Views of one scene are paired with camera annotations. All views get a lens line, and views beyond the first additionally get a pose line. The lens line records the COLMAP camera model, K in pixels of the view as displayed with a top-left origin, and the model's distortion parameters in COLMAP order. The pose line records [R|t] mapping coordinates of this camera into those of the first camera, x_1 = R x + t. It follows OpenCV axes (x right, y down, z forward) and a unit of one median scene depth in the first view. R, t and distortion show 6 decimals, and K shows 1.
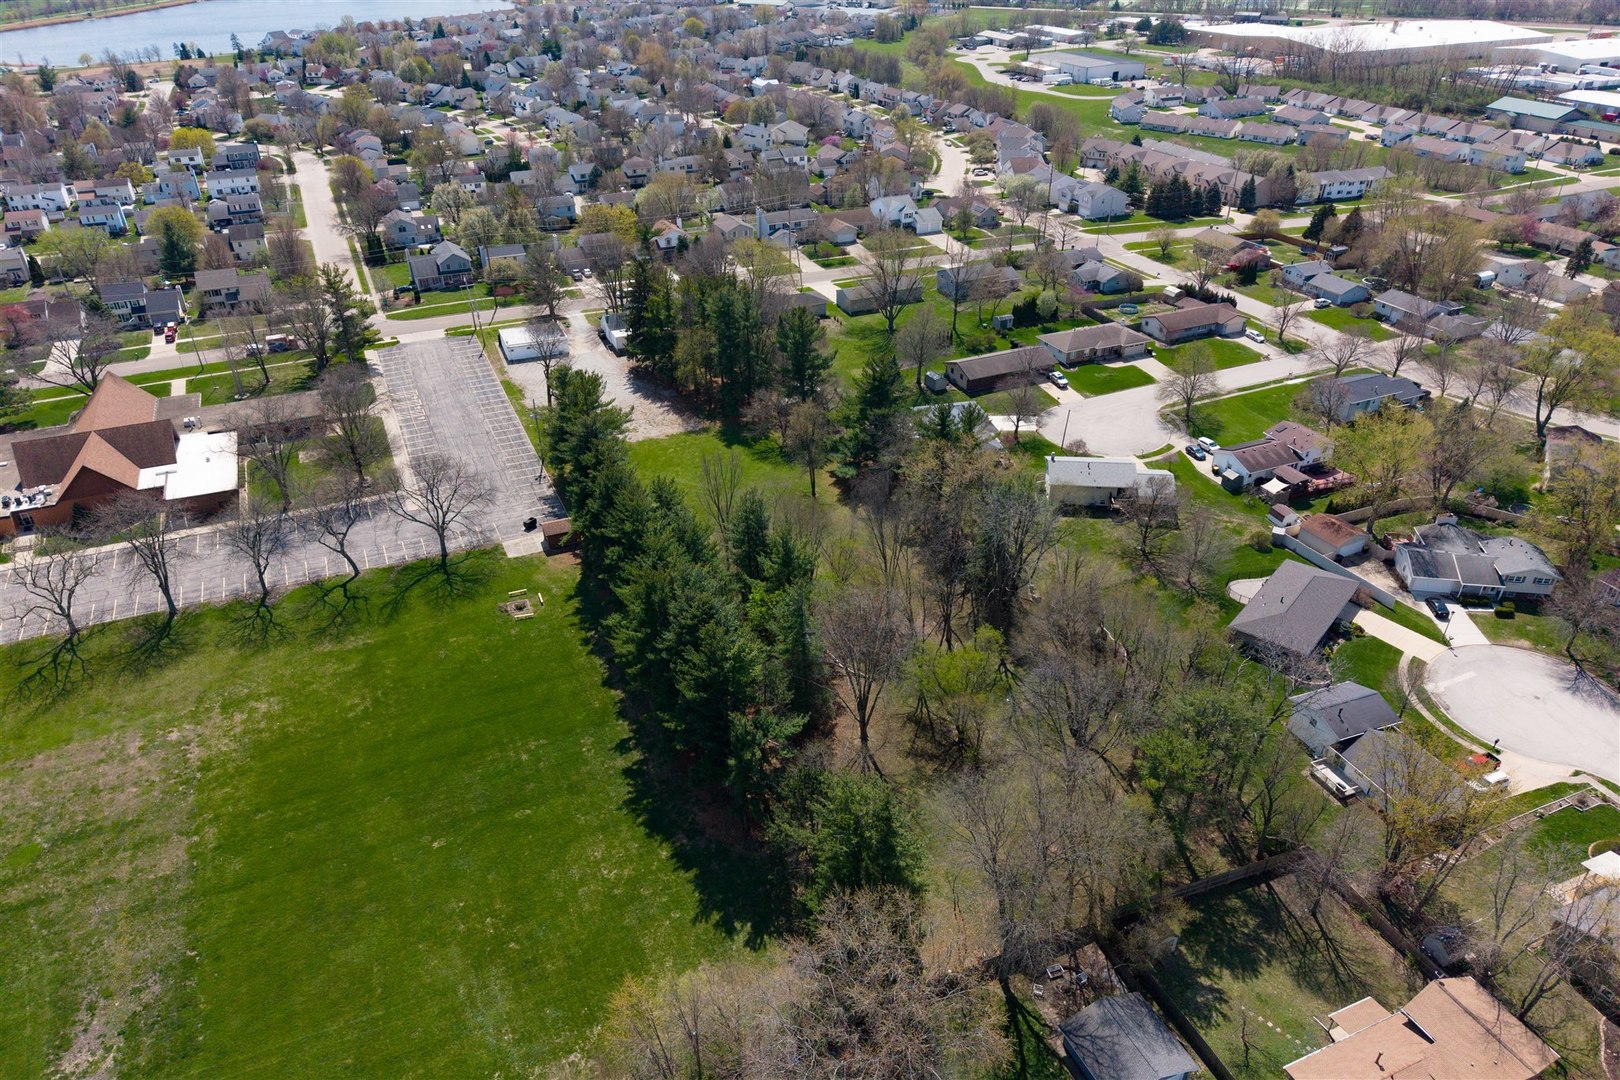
lens RADIAL K [[1097.9, 0, 808.2], [0, 1097.9, 599.6], [0, 0, 1]] dist [0.011863, -0.004969]
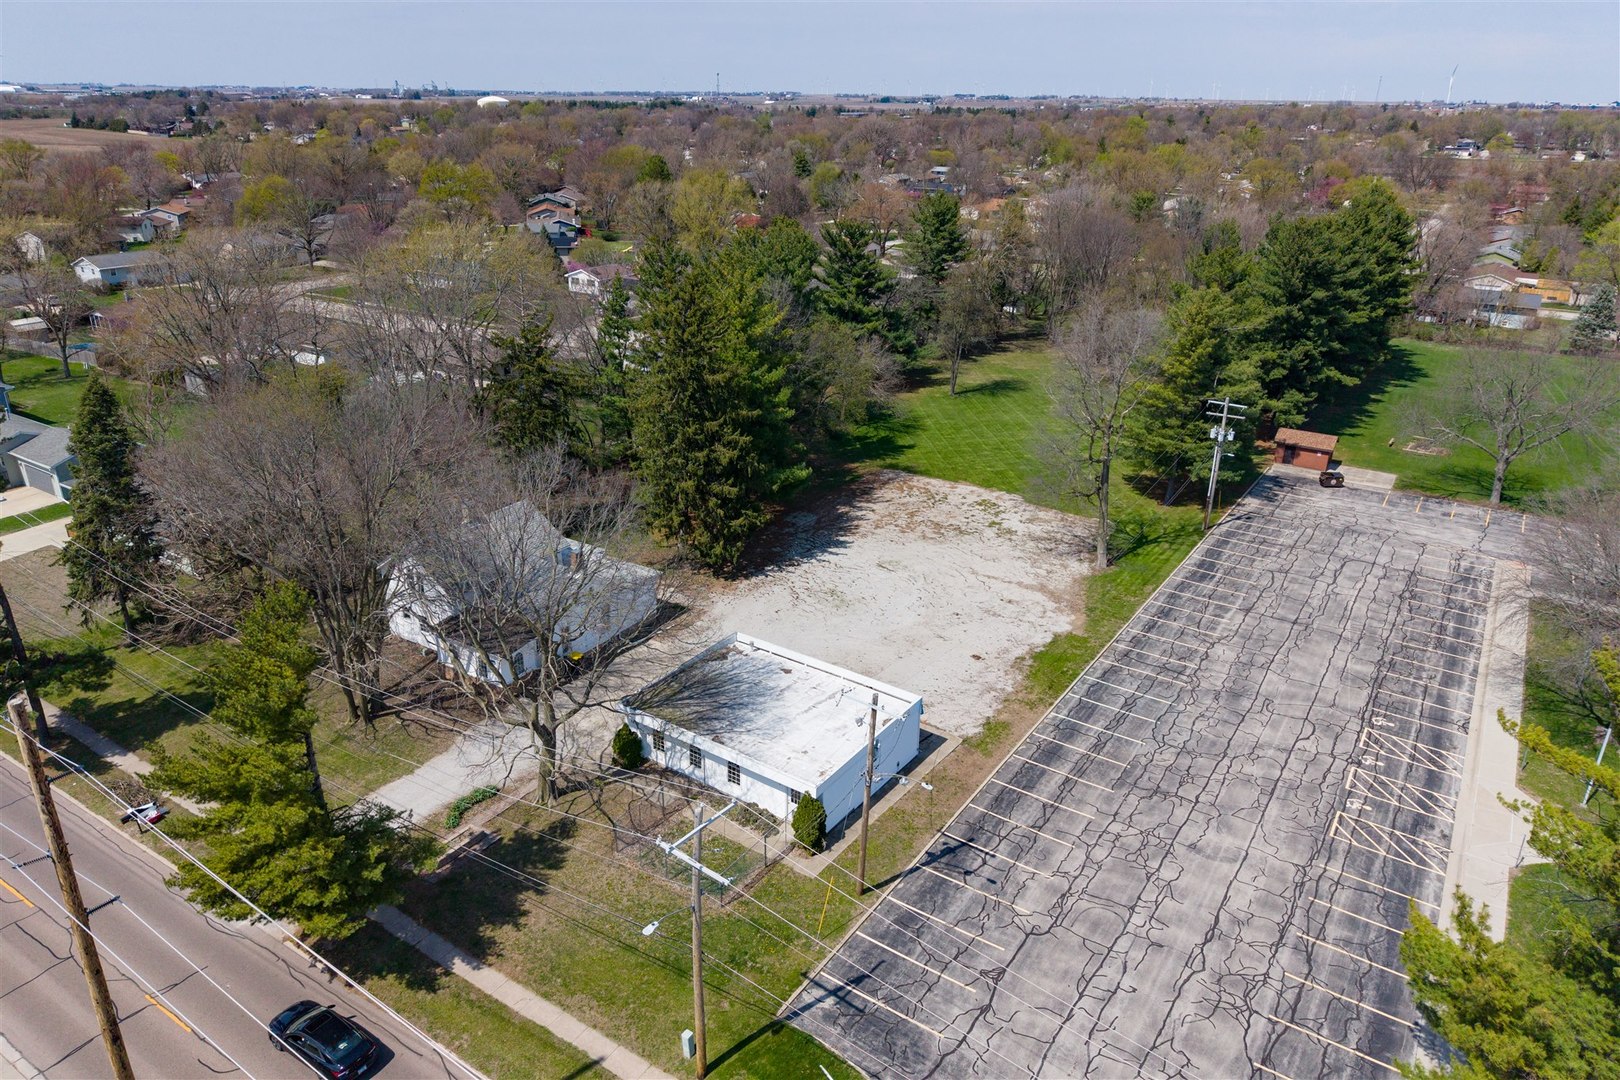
lens RADIAL K [[1088.3, 0, 804.8], [0, 1088.3, 535.3], [0, 0, 1]] dist [0.021872, -0.020303]
pose [[-0.546881, -0.317933, 0.774493, -0.364551], [0.445757, 0.672488, 0.590814, -0.344392], [-0.708677, 0.668341, -0.226050, 0.865834]]
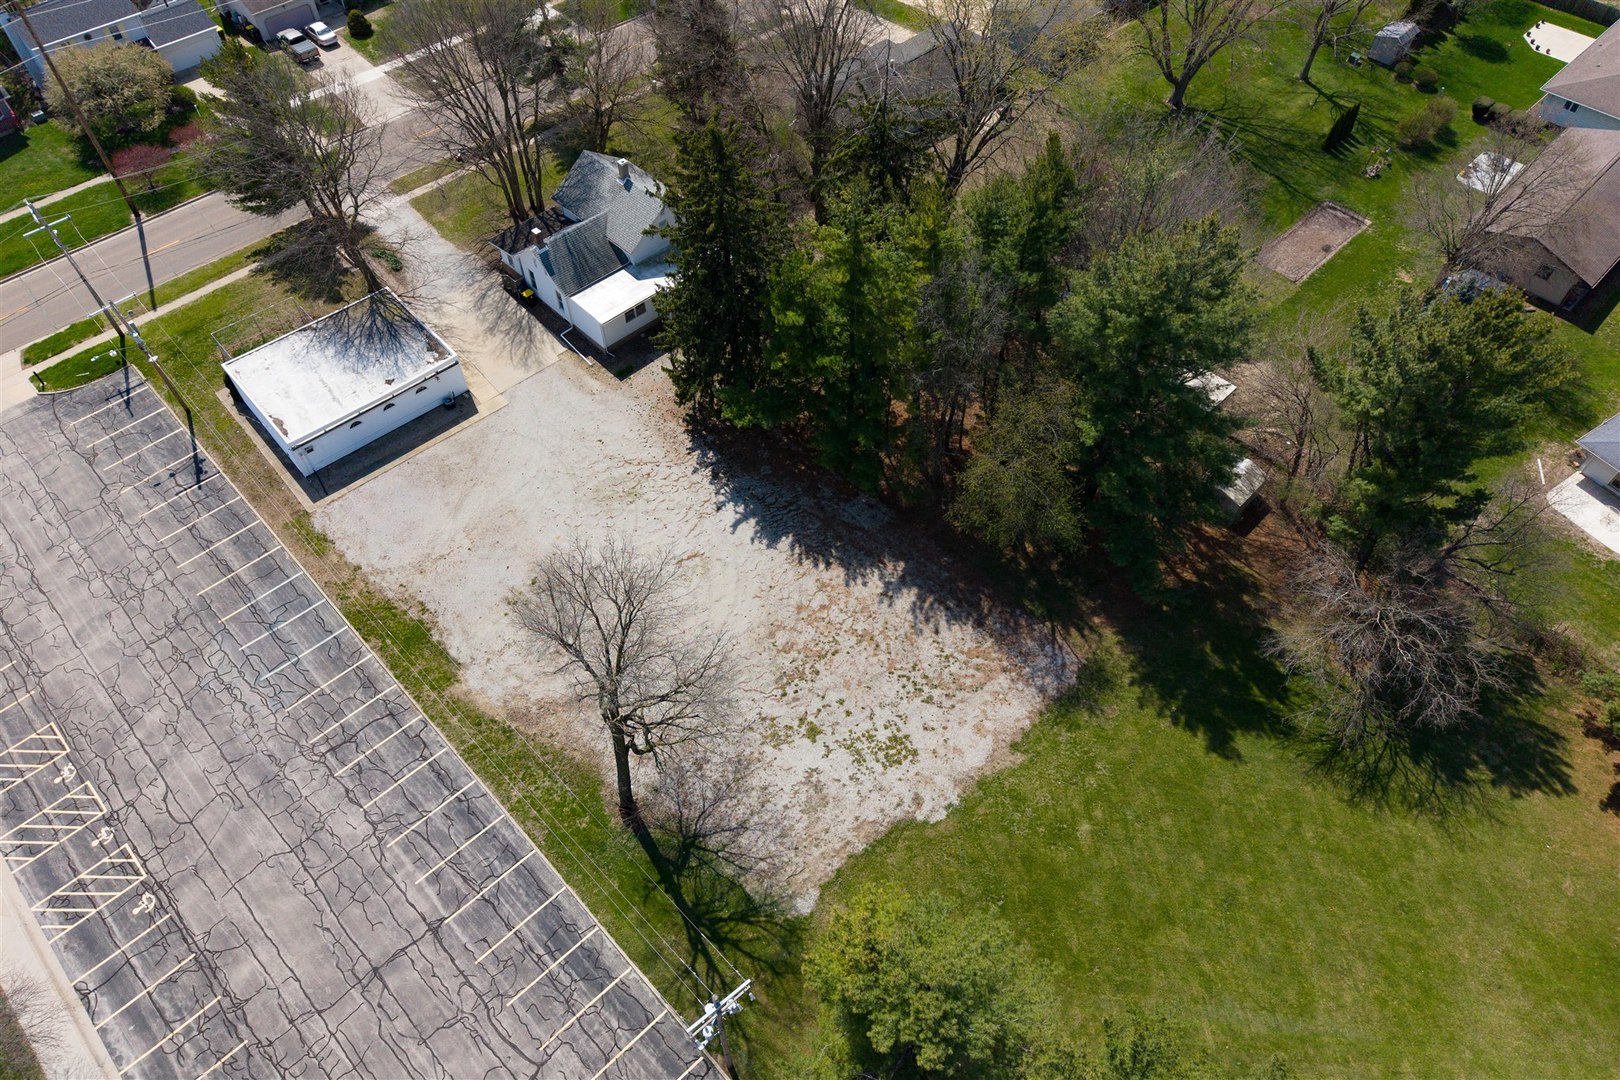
lens RADIAL K [[1097.9, 0, 810.0], [0, 1097.9, 540.0], [0, 0, 1]] dist [0.004679, -0.001674]
pose [[0.939015, -0.265741, 0.218249, -0.173206], [0.181556, 0.922126, 0.341645, -0.235846], [-0.292042, -0.281185, 0.914137, 0.545800]]
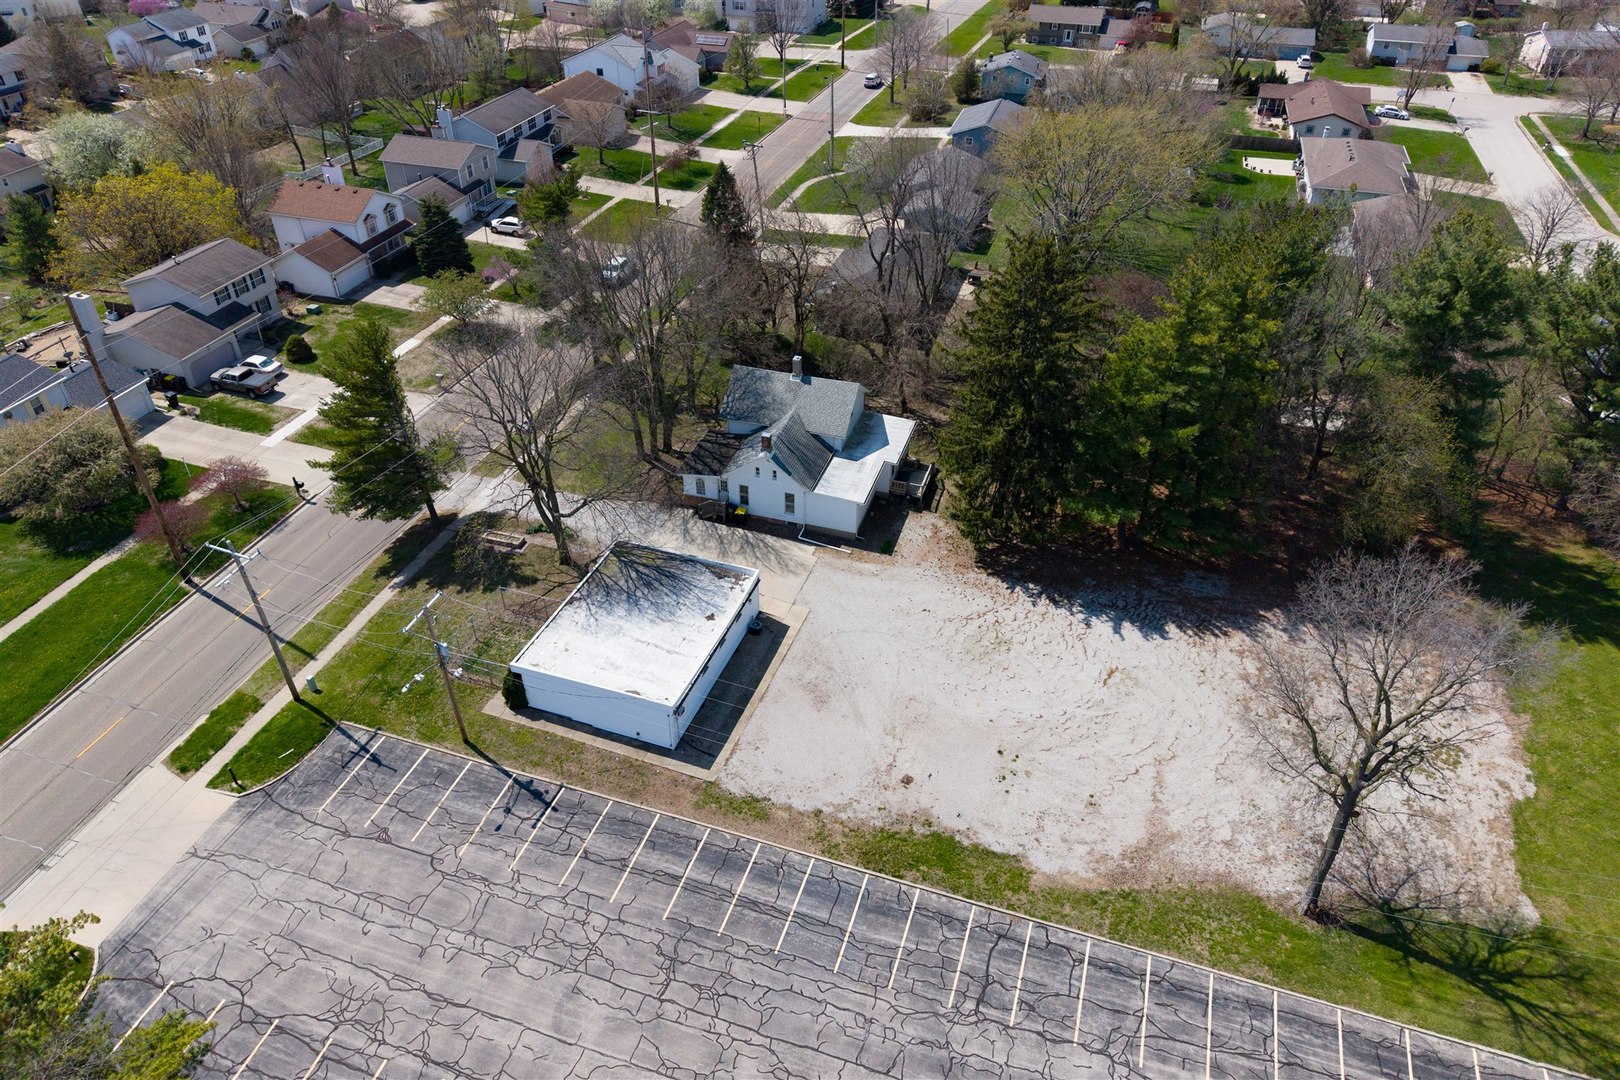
lens RADIAL K [[1103.1, 0, 812.8], [0, 1103.1, 515.3], [0, 0, 1]] dist [0.028680, -0.030631]
pose [[0.664264, -0.425399, 0.614645, -0.324058], [0.402413, 0.896458, 0.185545, -0.253196], [-0.629934, 0.124091, 0.766671, 0.636885]]
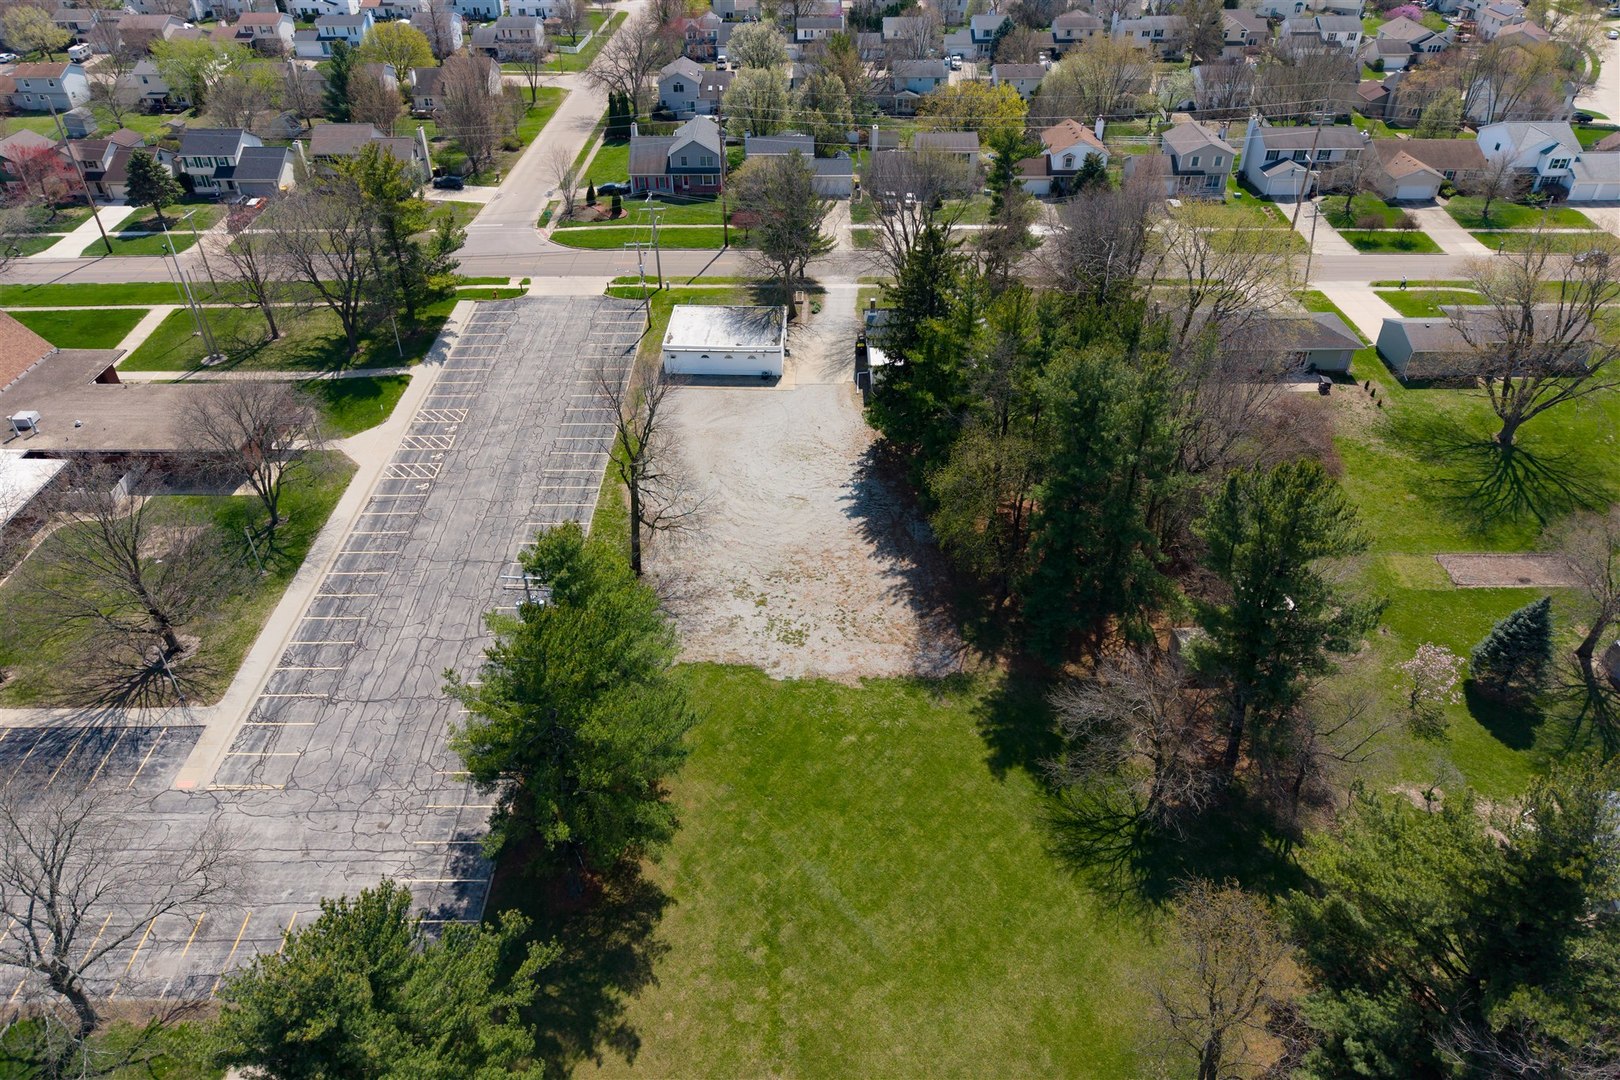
lens RADIAL K [[1088.3, 0, 804.8], [0, 1088.3, 535.3], [0, 0, 1]] dist [0.021872, -0.020303]
pose [[0.912803, 0.240800, -0.329858, -0.022201], [-0.221819, 0.970485, 0.094635, -0.171741], [0.342911, -0.013215, 0.939275, 0.452325]]
